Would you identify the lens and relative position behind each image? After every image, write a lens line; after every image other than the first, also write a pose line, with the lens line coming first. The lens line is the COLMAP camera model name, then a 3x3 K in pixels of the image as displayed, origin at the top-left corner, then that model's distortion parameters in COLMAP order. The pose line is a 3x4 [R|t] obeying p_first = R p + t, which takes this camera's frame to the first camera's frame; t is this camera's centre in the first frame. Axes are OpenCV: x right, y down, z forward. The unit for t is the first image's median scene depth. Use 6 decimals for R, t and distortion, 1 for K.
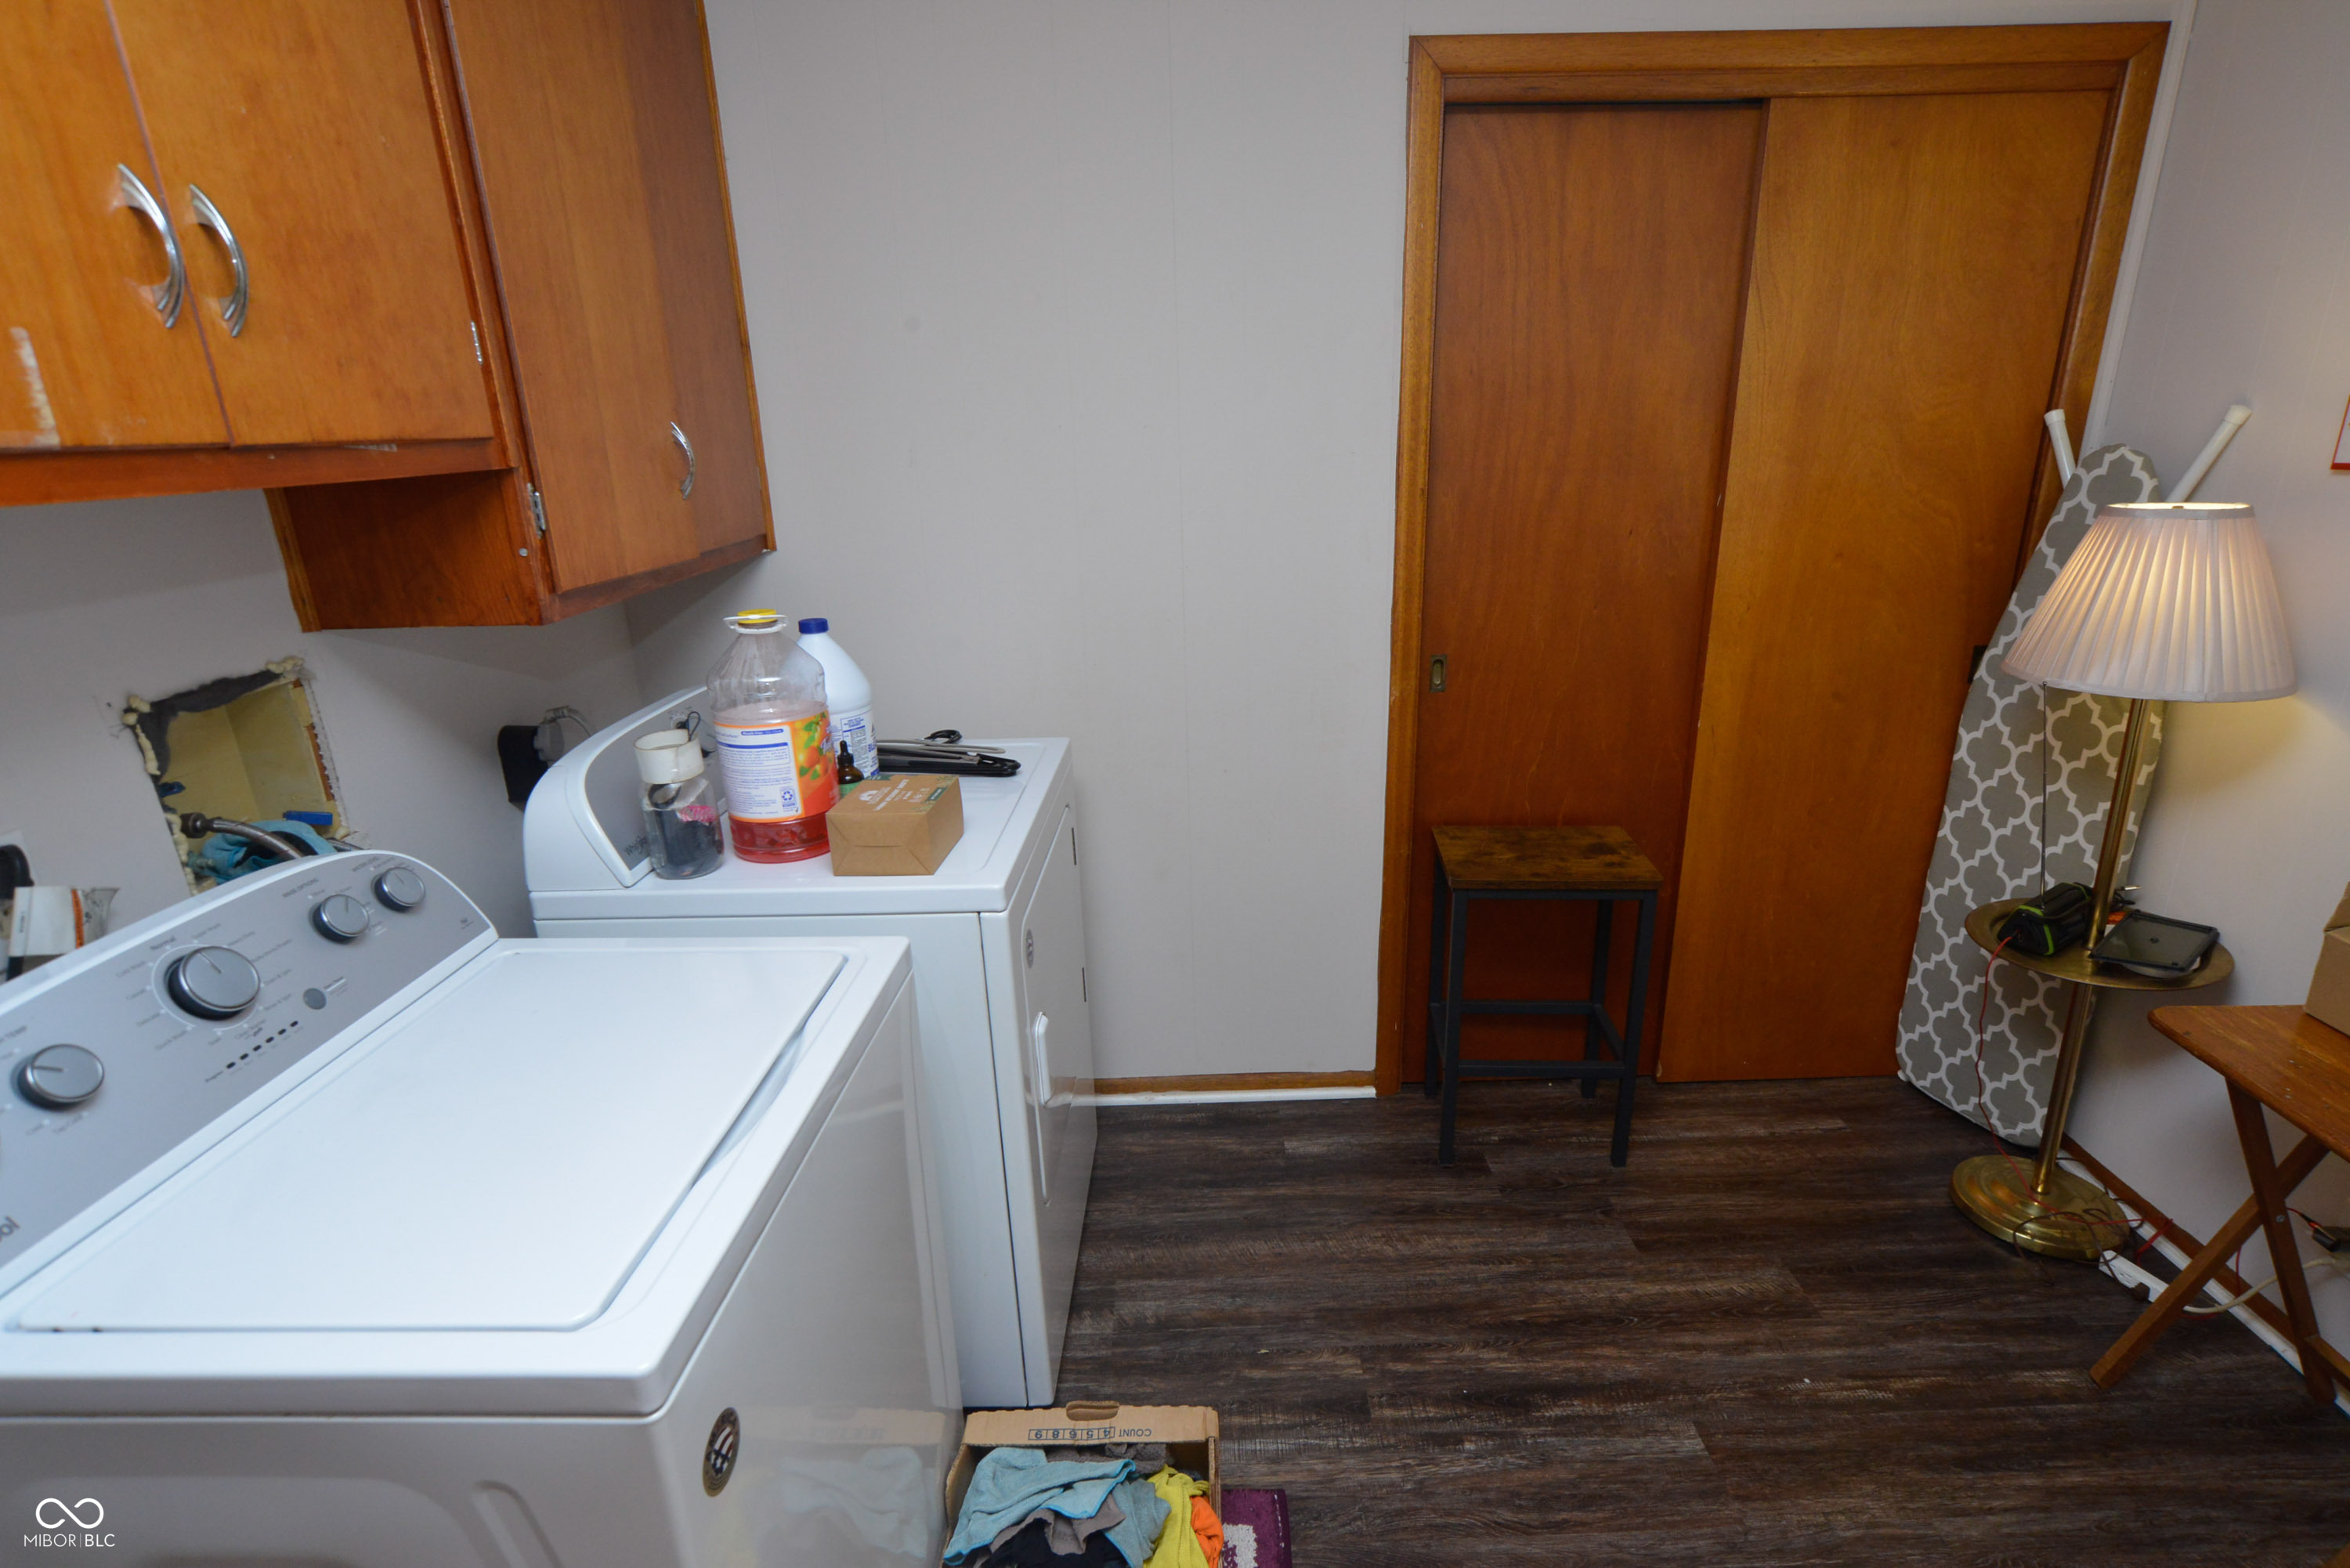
lens RADIAL K [[1163.6, 0, 1184.8], [0, 1163.6, 814.3], [0, 0, 1]] dist [-0.023764, 0.012715]
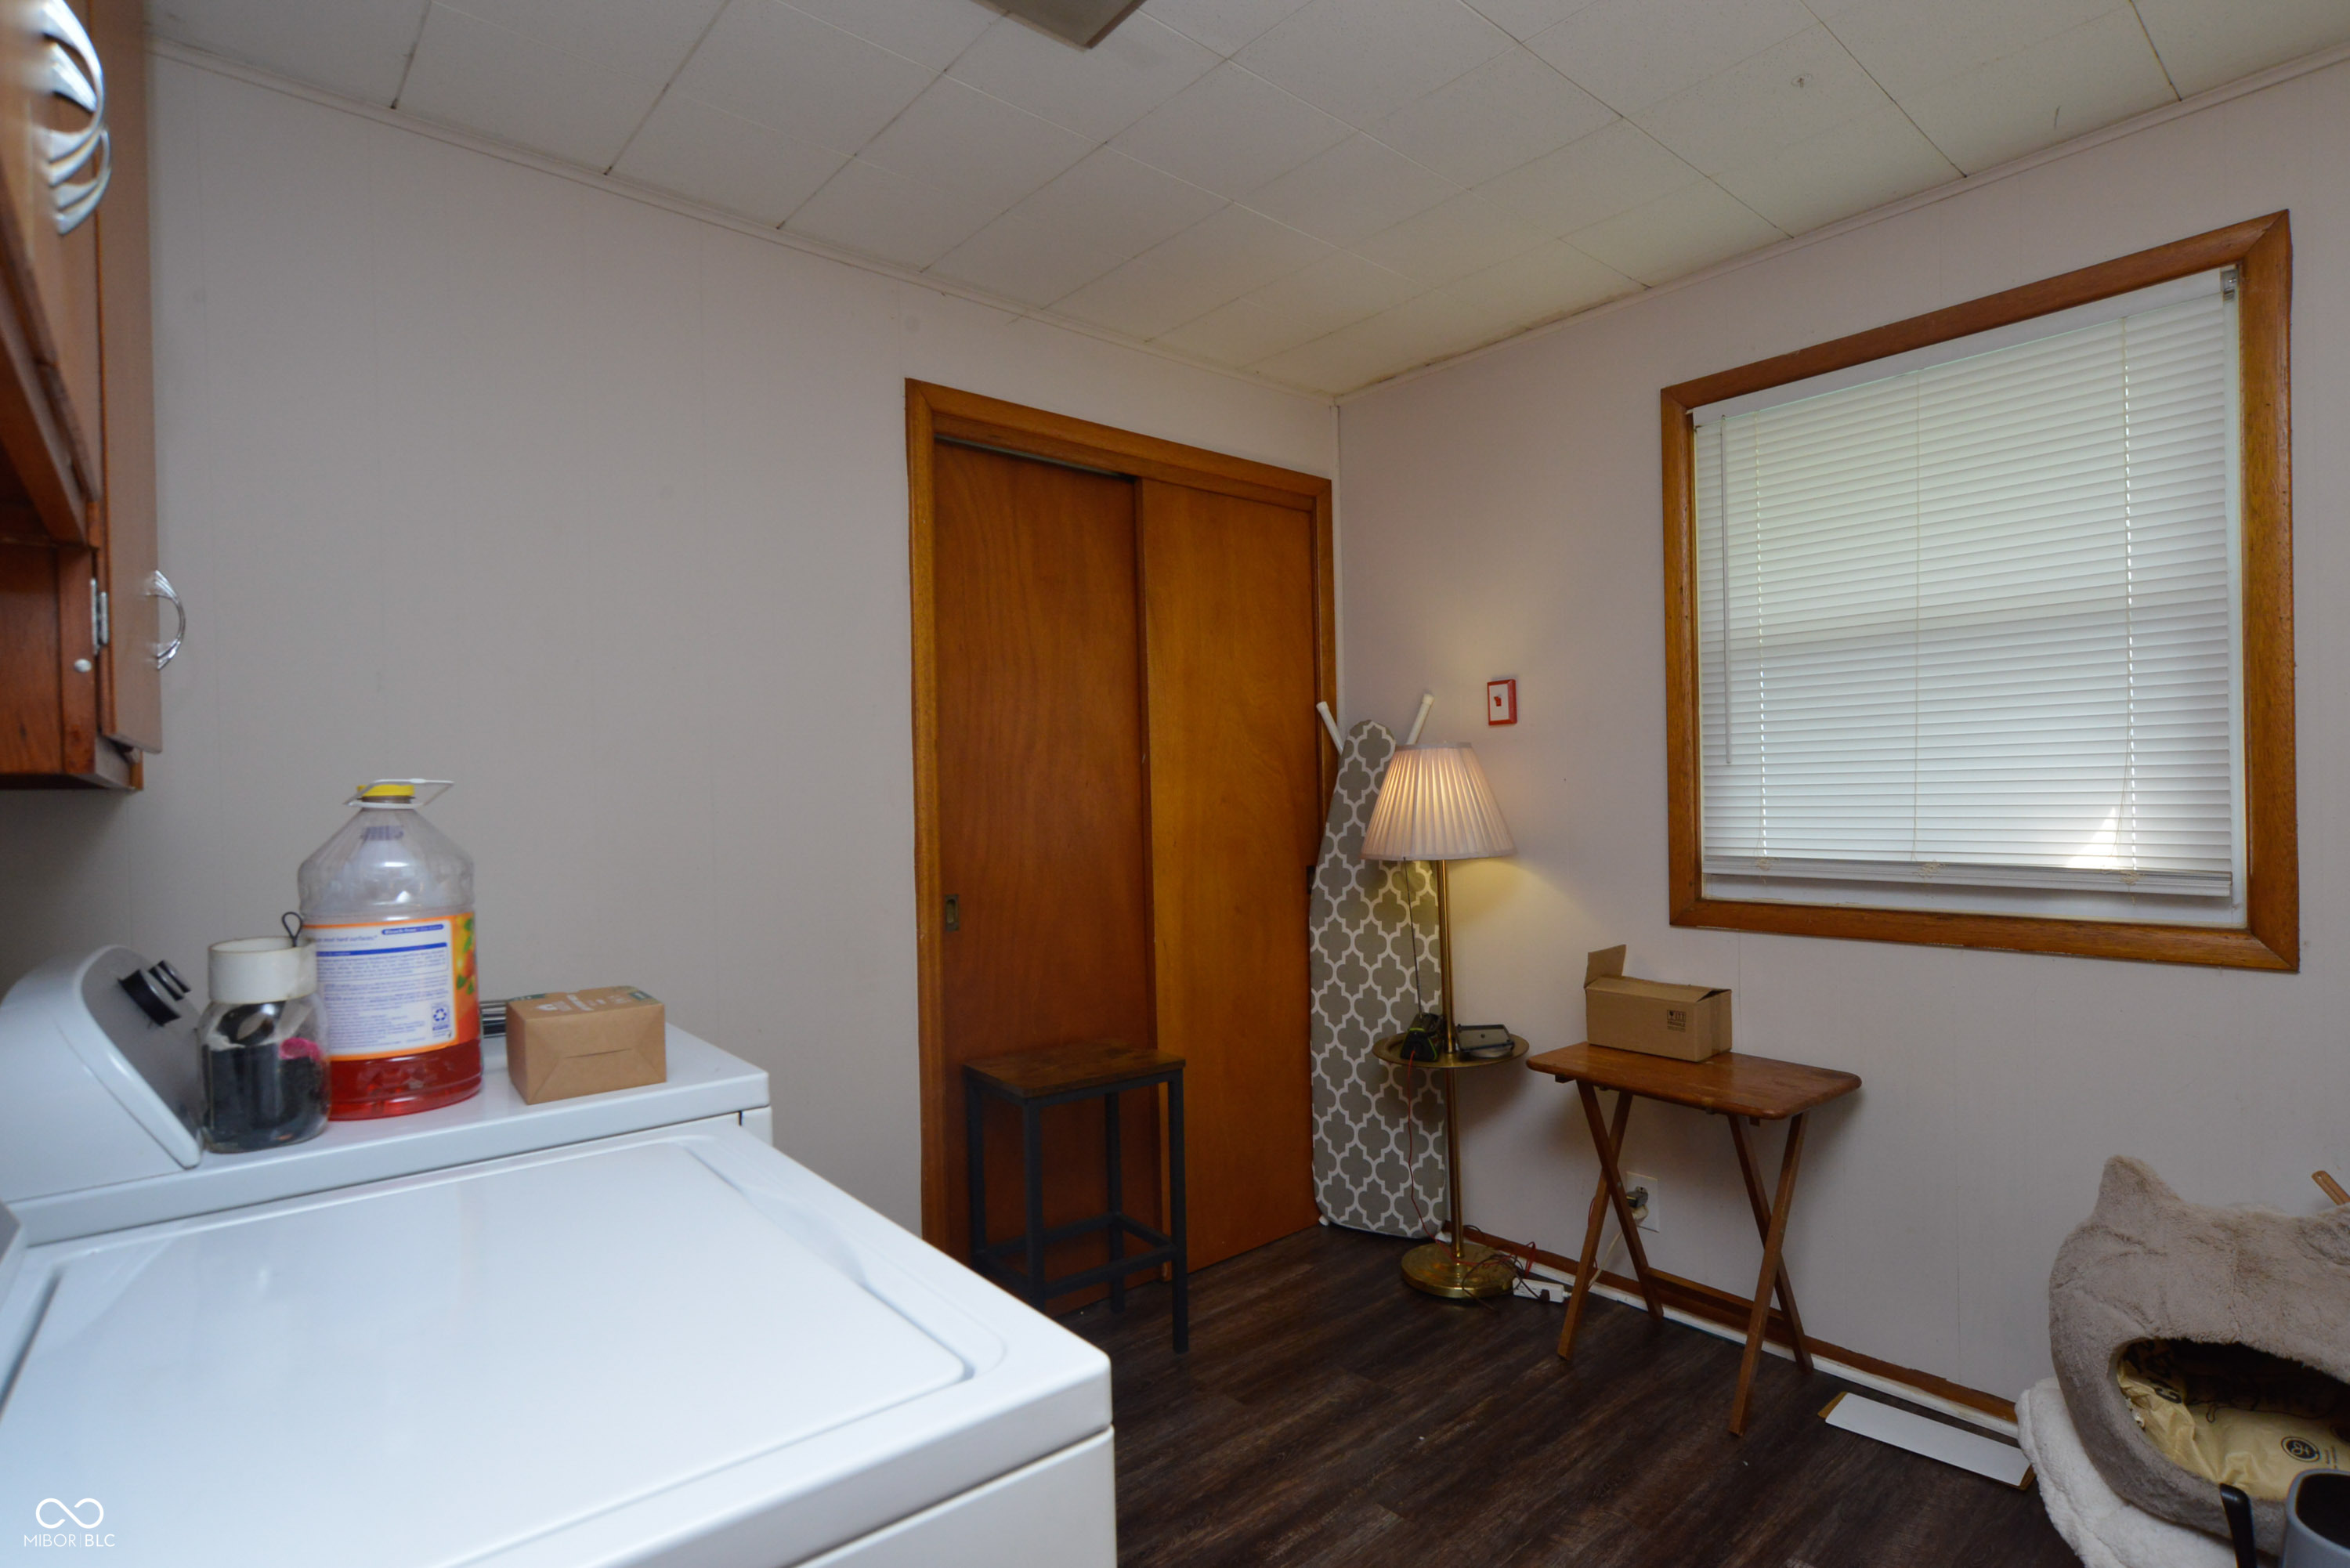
lens RADIAL K [[1163.6, 0, 1210.7], [0, 1163.6, 802.7], [0, 0, 1]] dist [-0.023764, 0.012715]
pose [[0.754653, -0.001528, 0.656122, -0.361990], [0.218573, 0.943465, -0.249199, 0.120737], [-0.618647, 0.331469, 0.712323, 0.079808]]
